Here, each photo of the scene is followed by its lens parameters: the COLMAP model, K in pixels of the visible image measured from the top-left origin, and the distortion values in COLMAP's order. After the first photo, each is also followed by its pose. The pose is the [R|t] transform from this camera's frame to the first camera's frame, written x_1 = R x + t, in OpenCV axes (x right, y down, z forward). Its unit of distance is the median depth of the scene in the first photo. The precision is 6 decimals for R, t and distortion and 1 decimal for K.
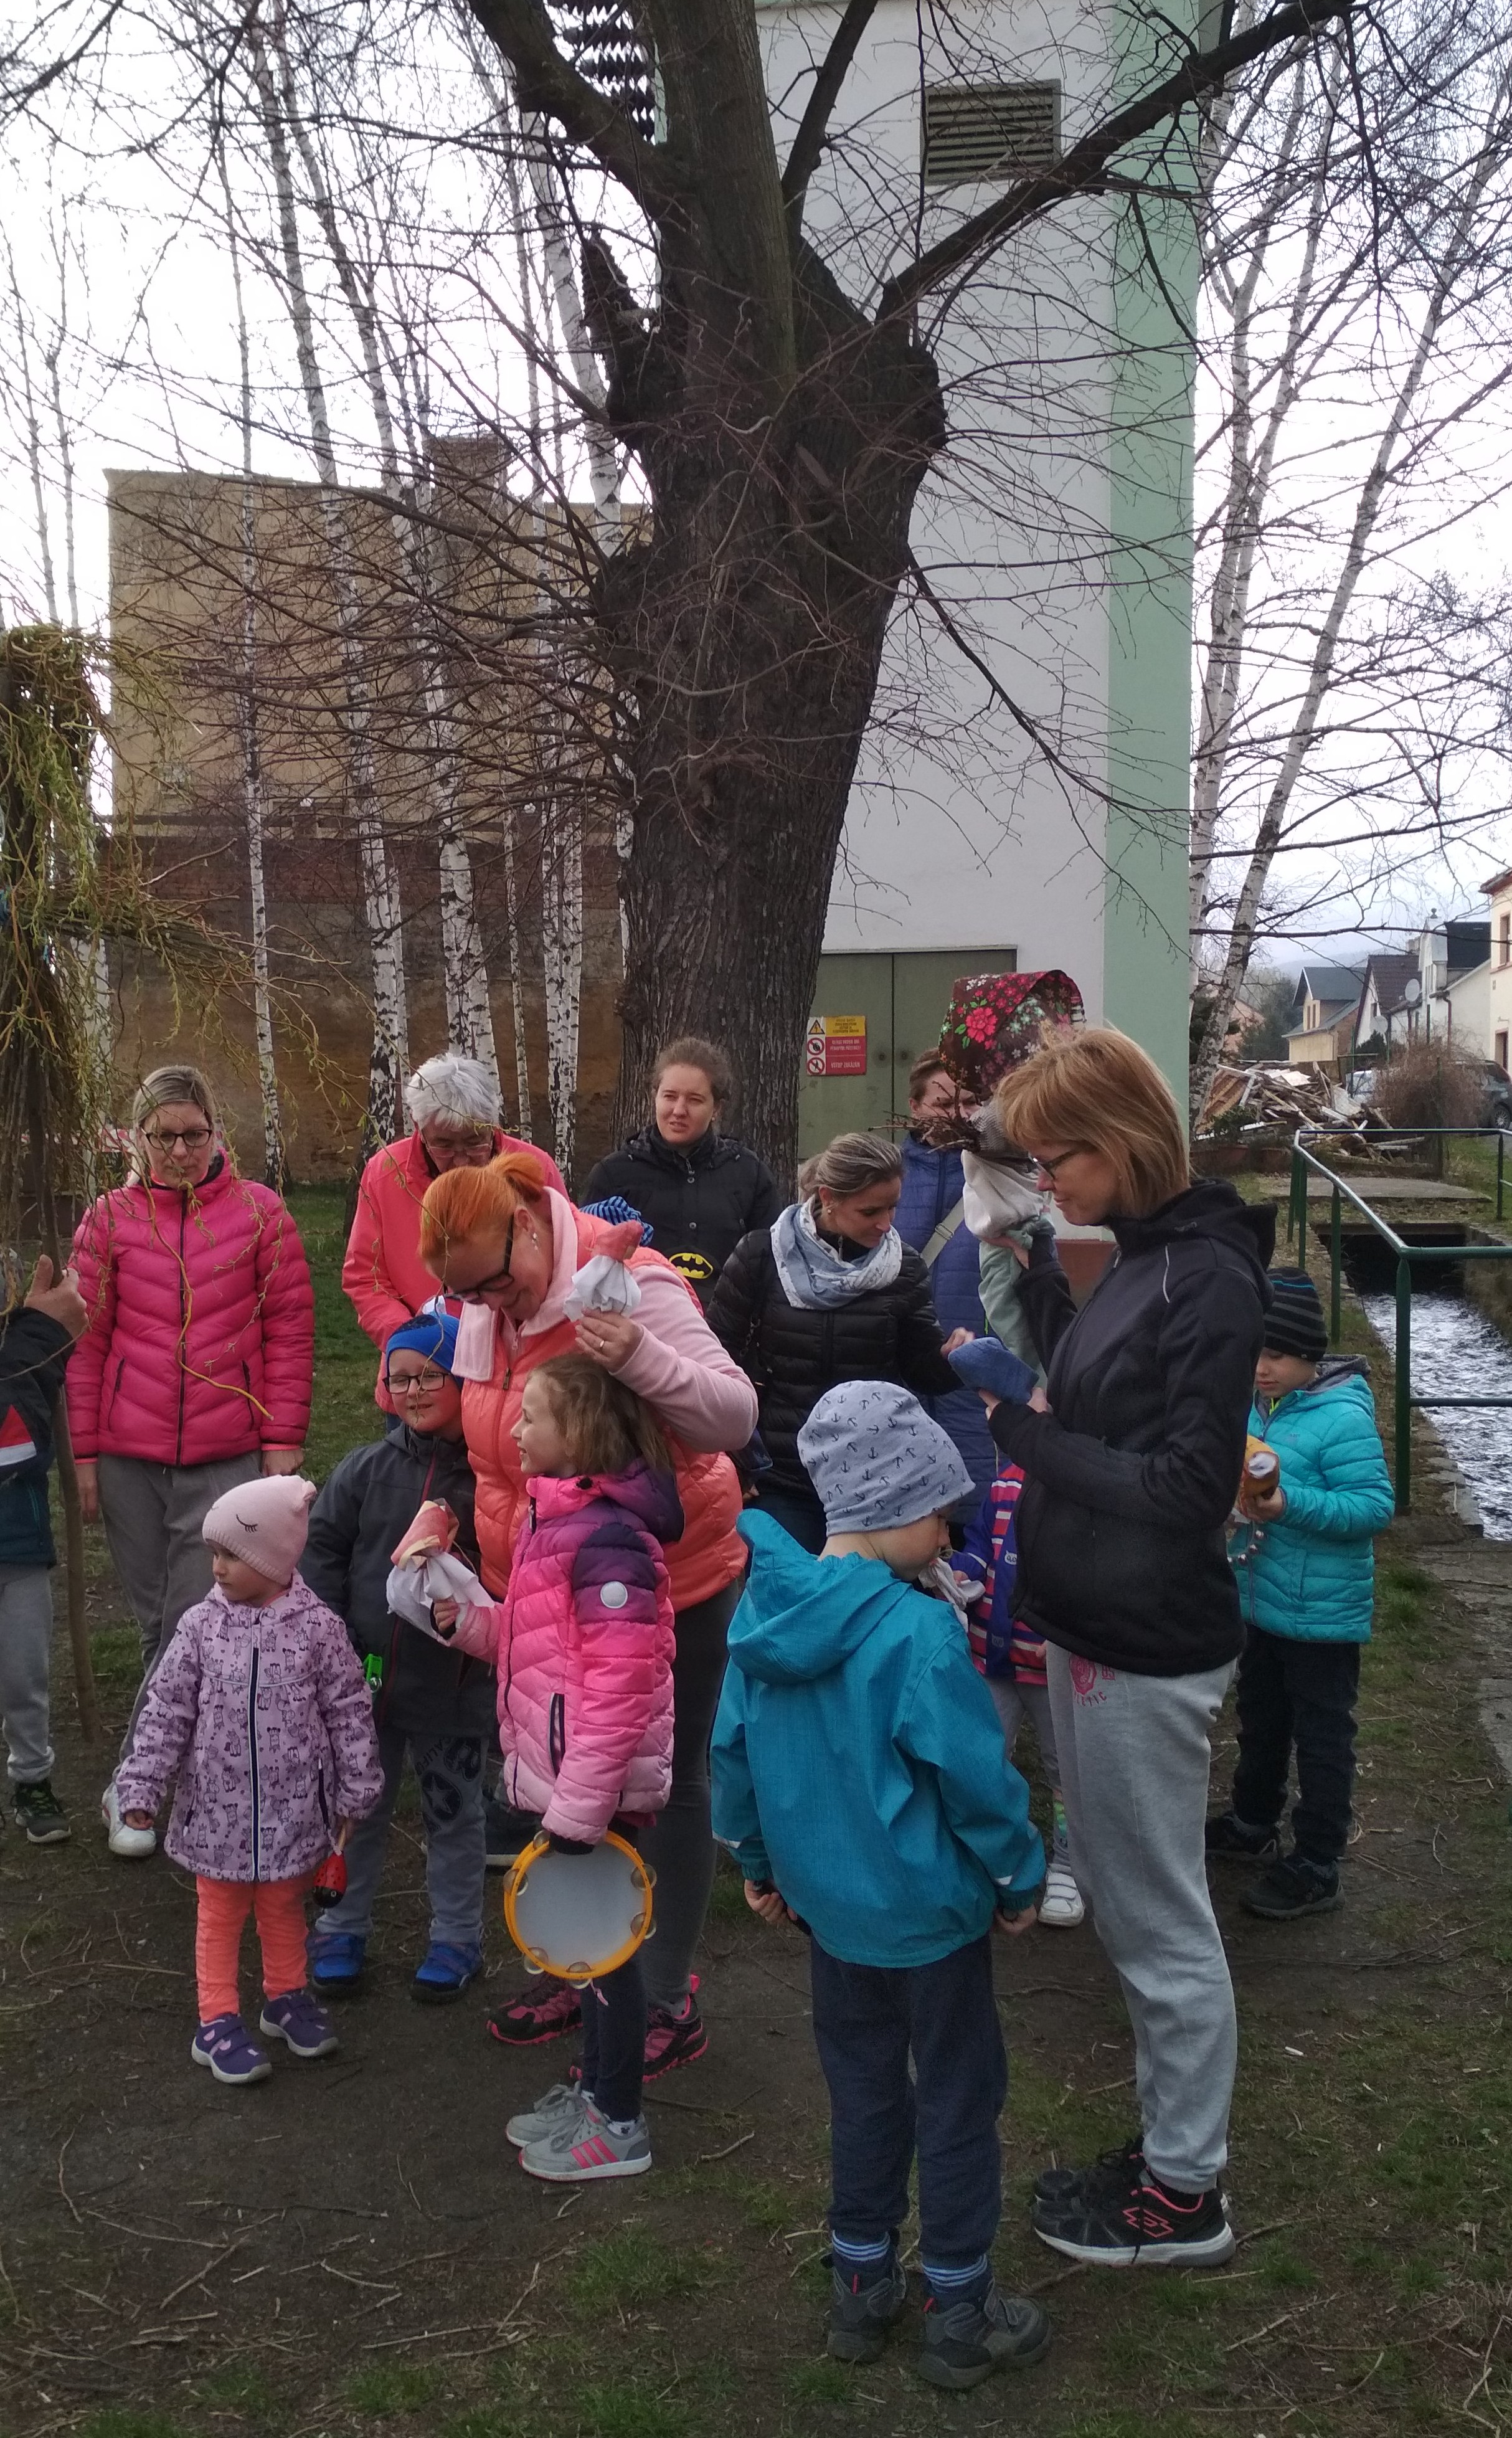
lens RADIAL K [[2321.1, 0, 627.0], [0, 2321.1, 1245.4], [0, 0, 1]] dist [0.033882, 0.000000]
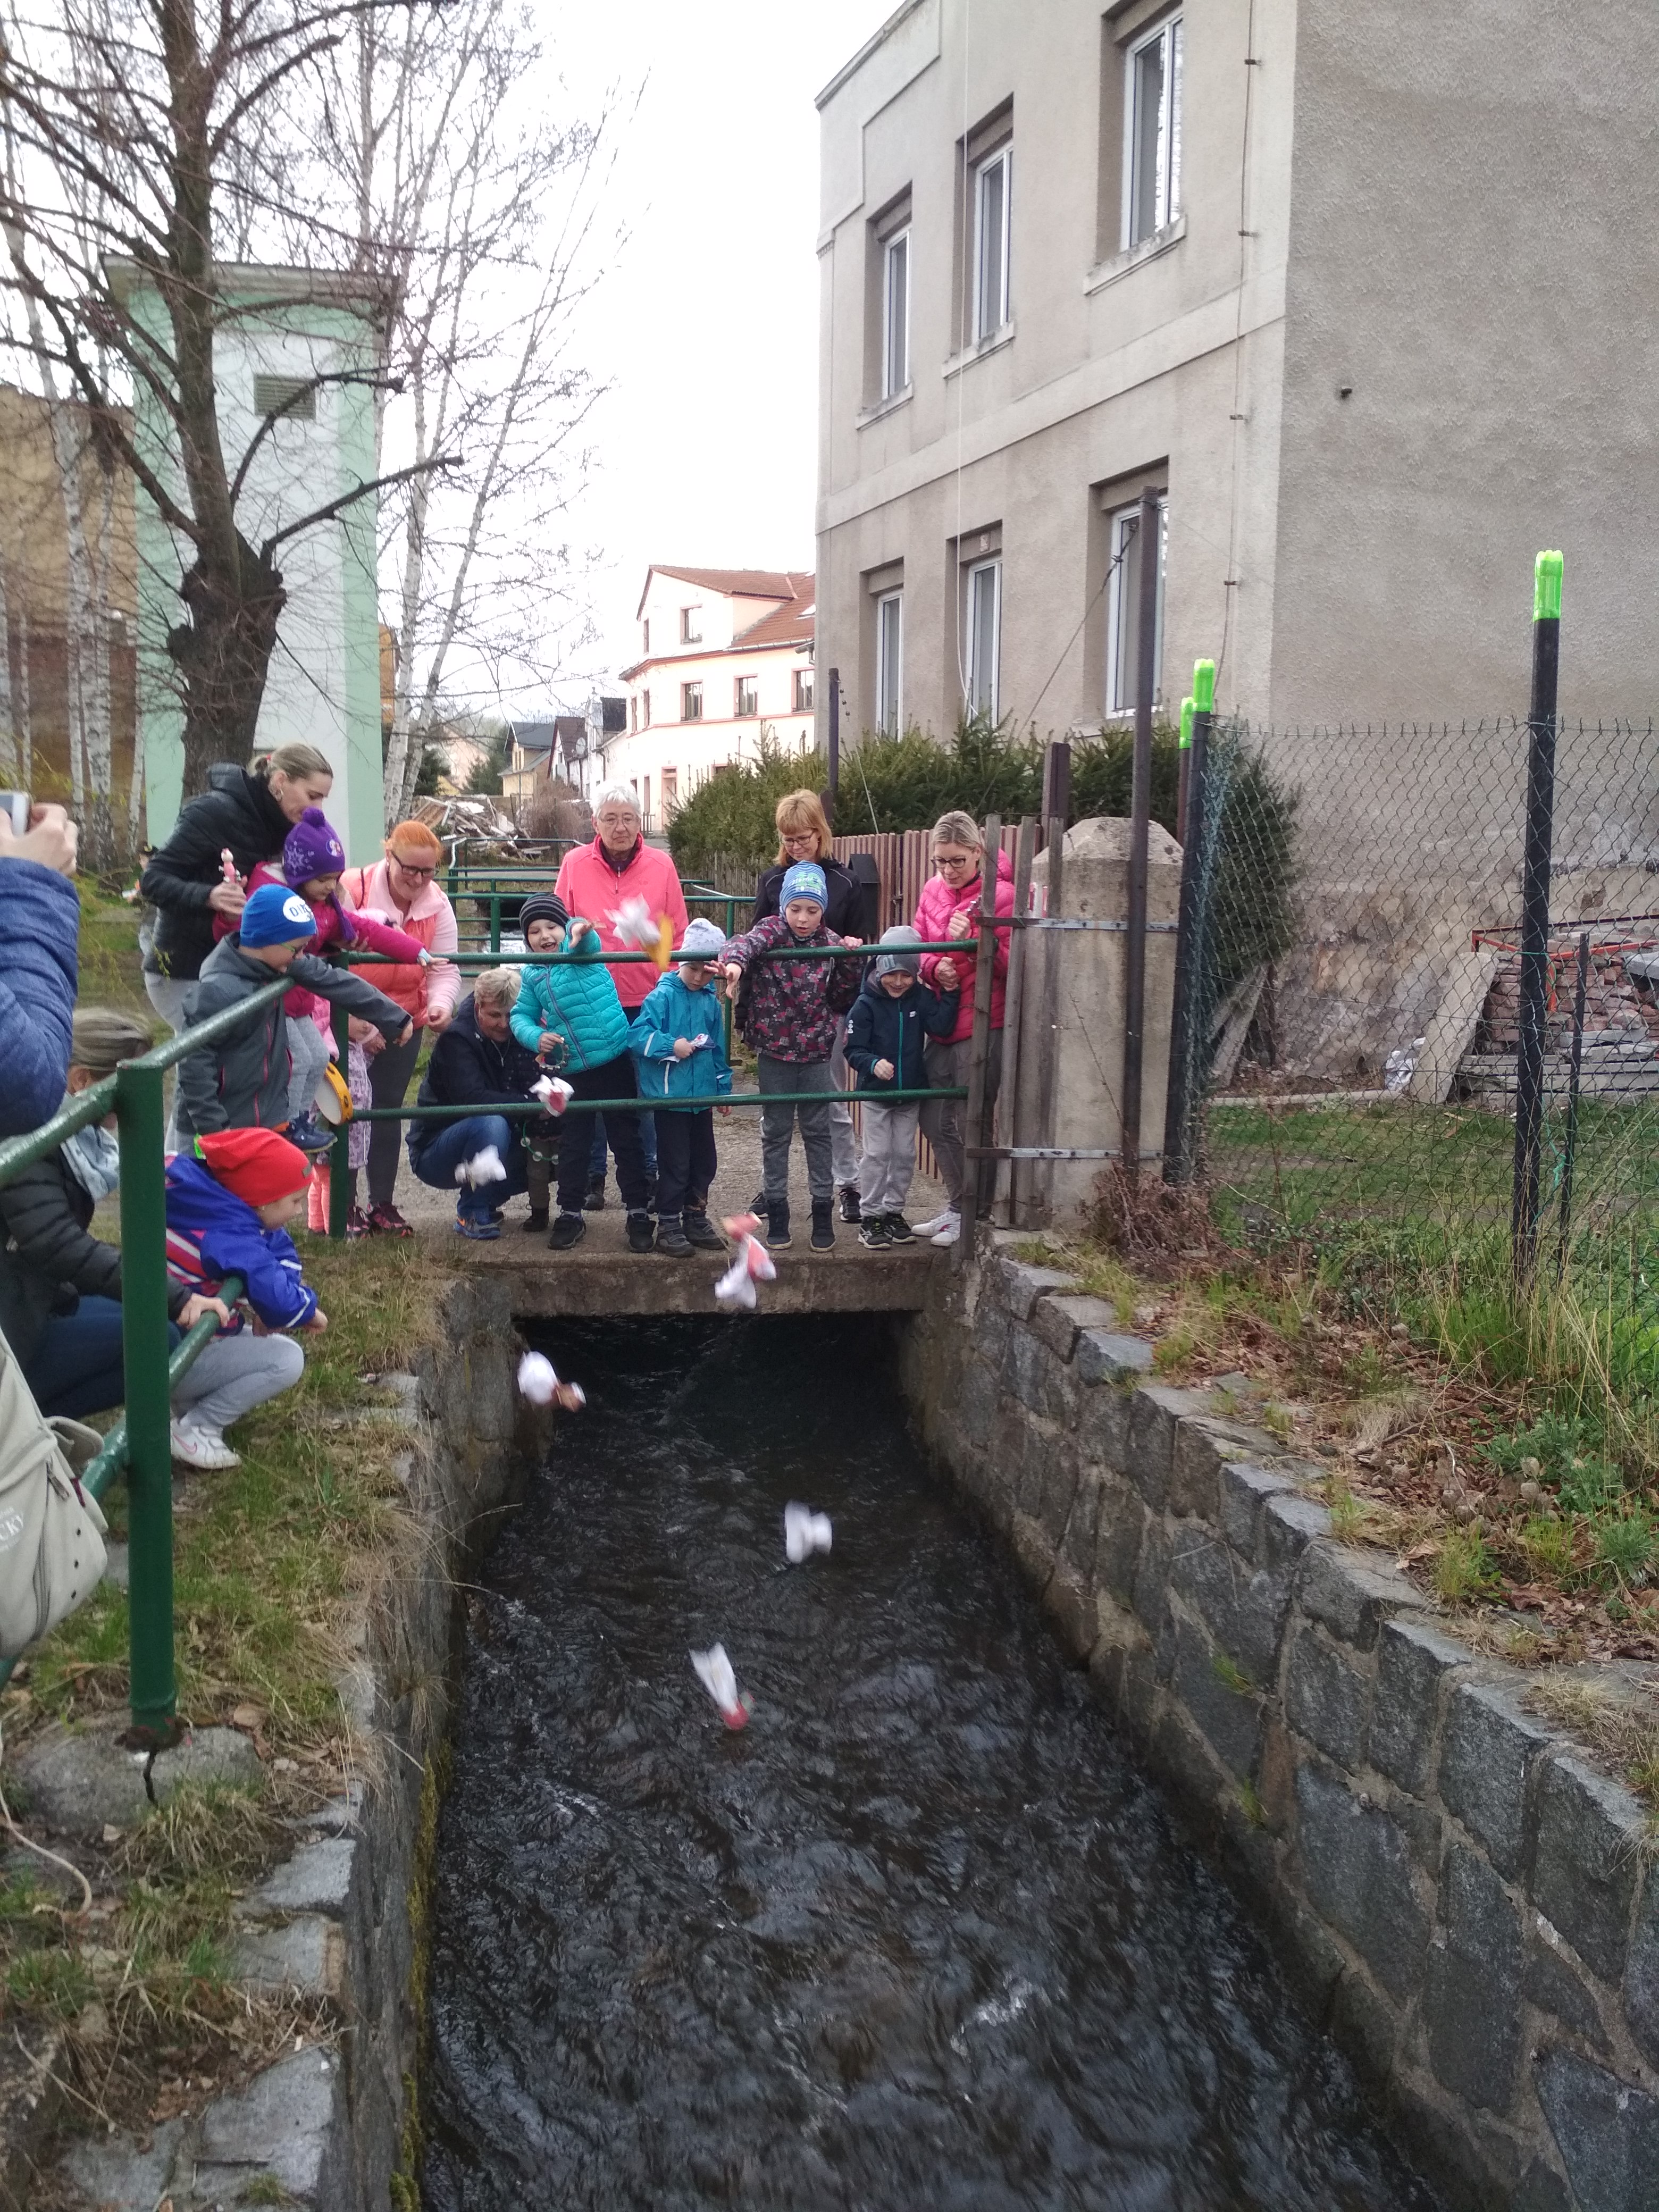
lens RADIAL K [[1972.7, 0, 841.4], [0, 1972.7, 1140.0], [0, 0, 1]] dist [0.095407, -0.161171]
pose [[0.906494, -0.048820, 0.419386, -0.138608], [0.008381, 0.995178, 0.097731, 0.048865], [-0.422135, -0.085078, 0.902532, -0.712753]]
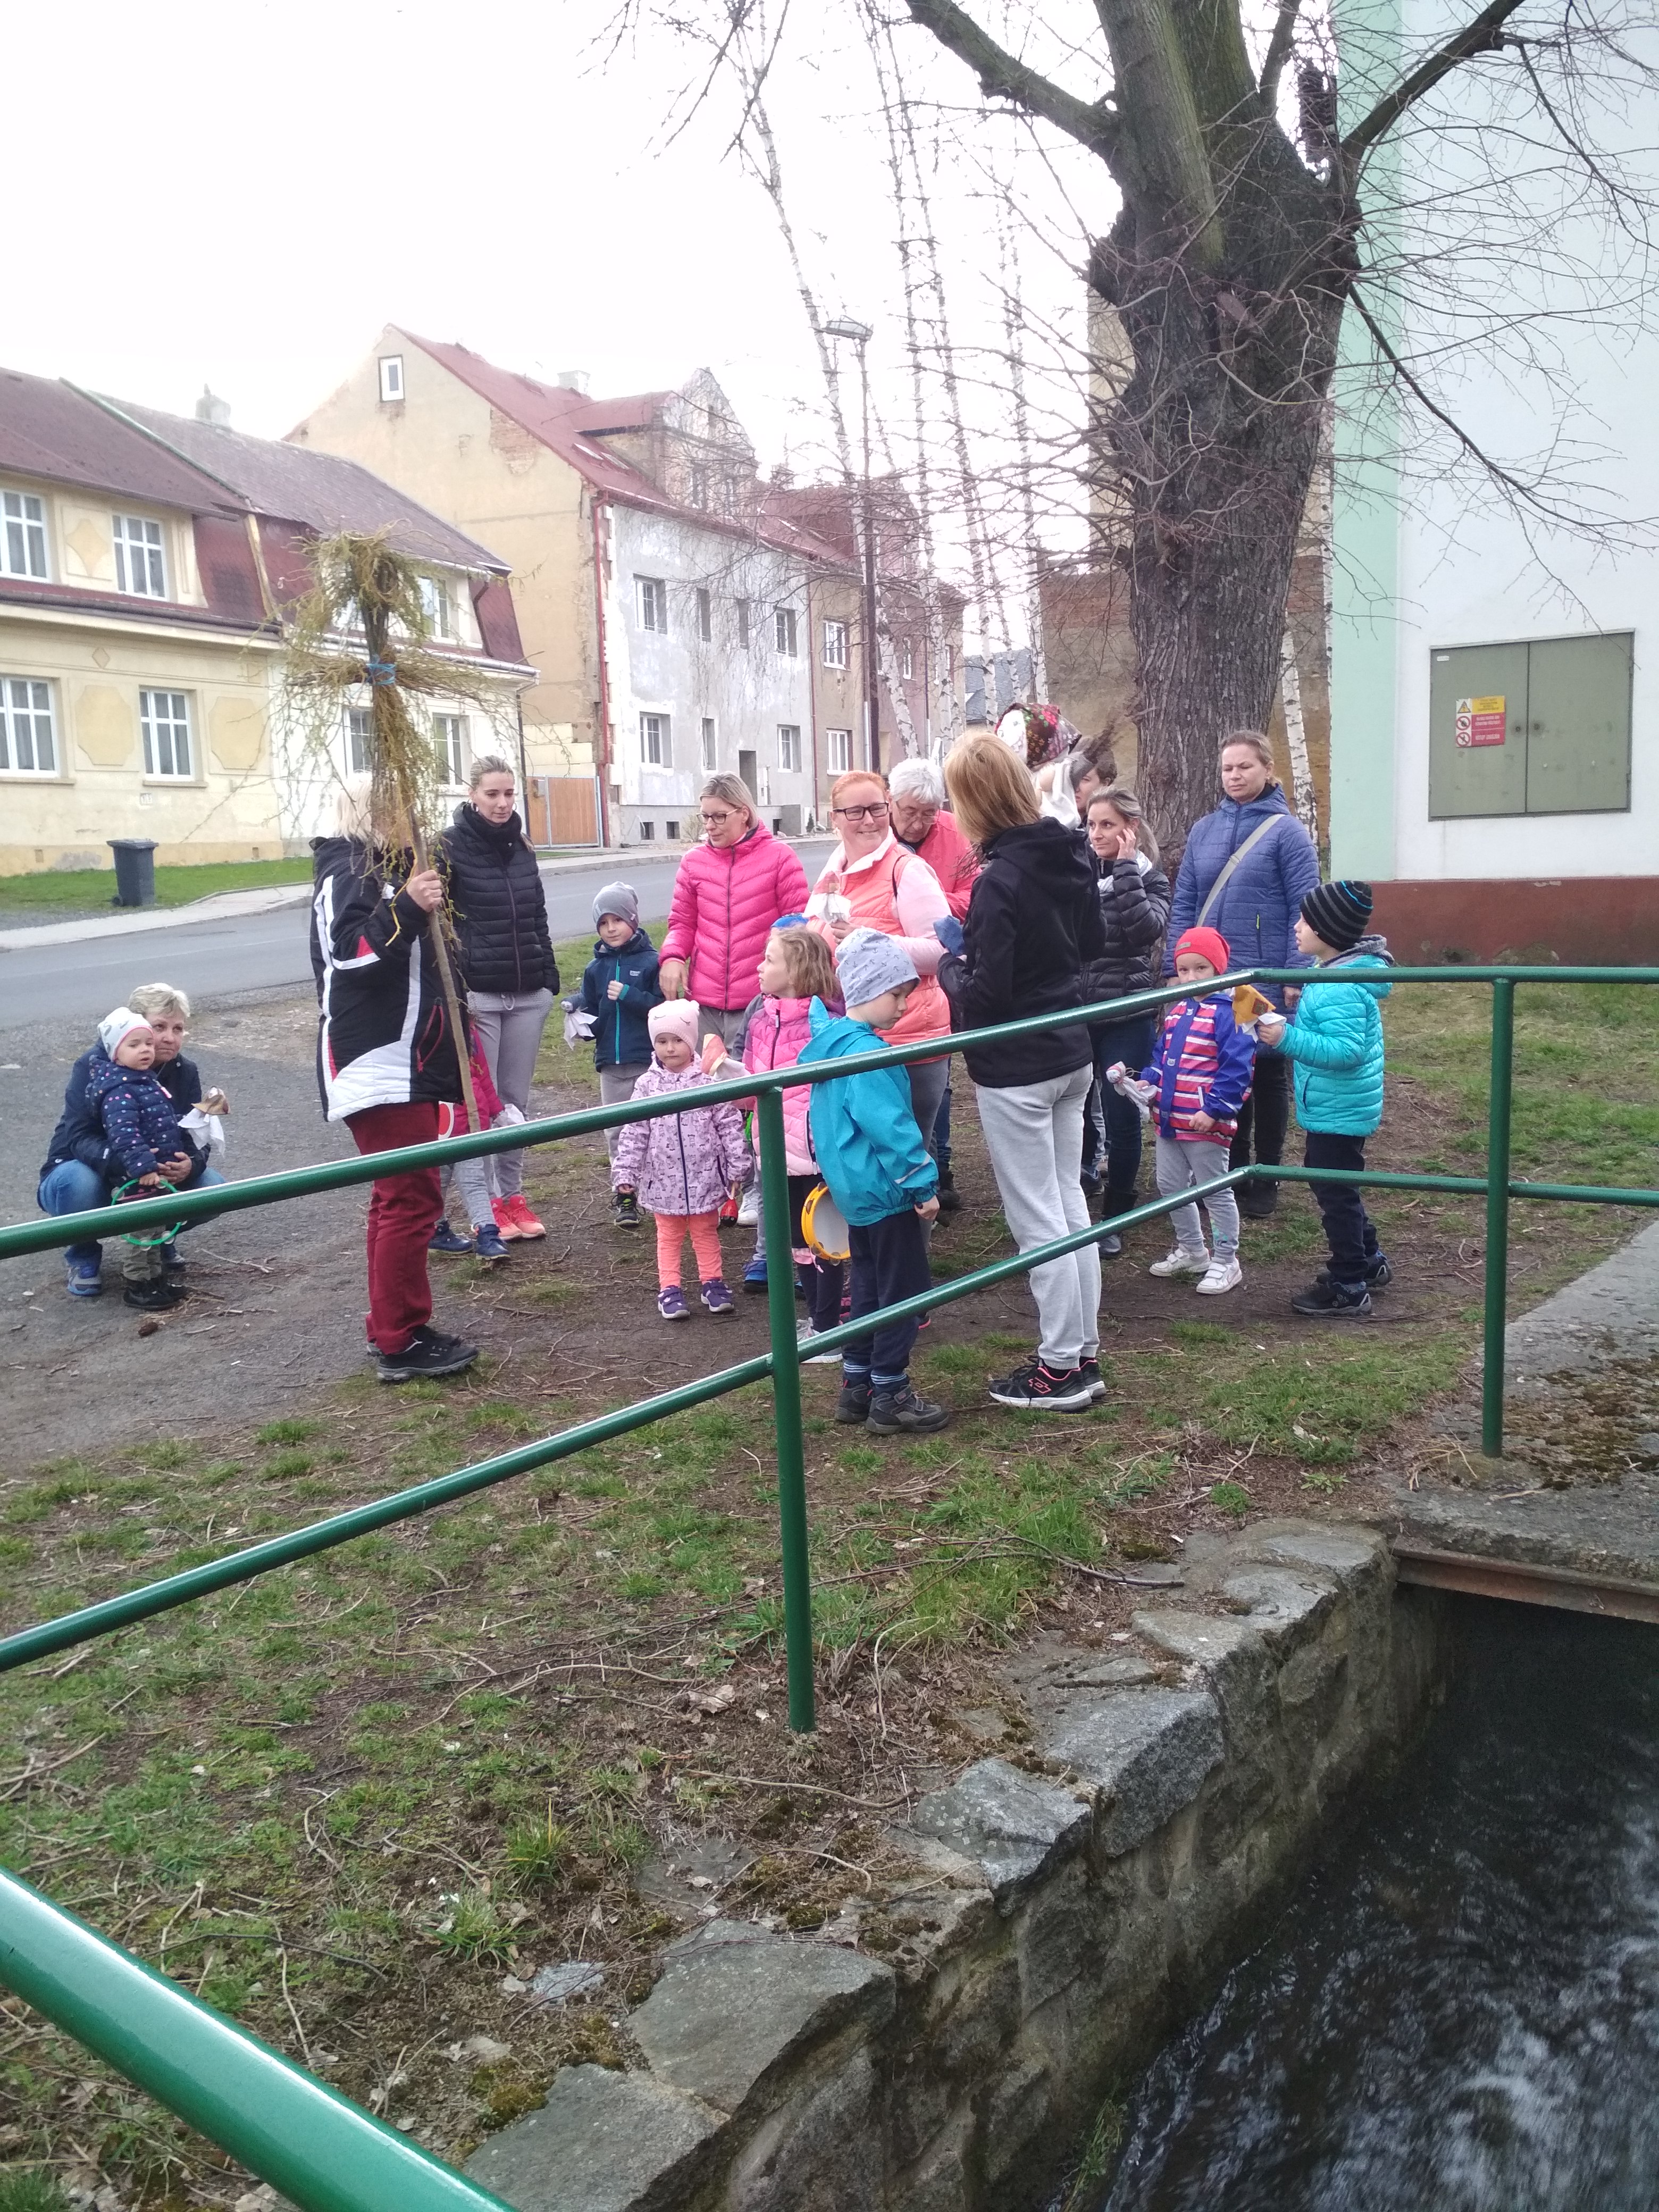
lens RADIAL K [[1972.7, 0, 814.7], [0, 1972.7, 1106.5], [0, 0, 1]] dist [0.095407, -0.161171]
pose [[0.921654, 0.020436, -0.387474, 0.117342], [0.016877, 0.995556, 0.092651, 0.008905], [0.387645, -0.091932, 0.917213, -0.085518]]
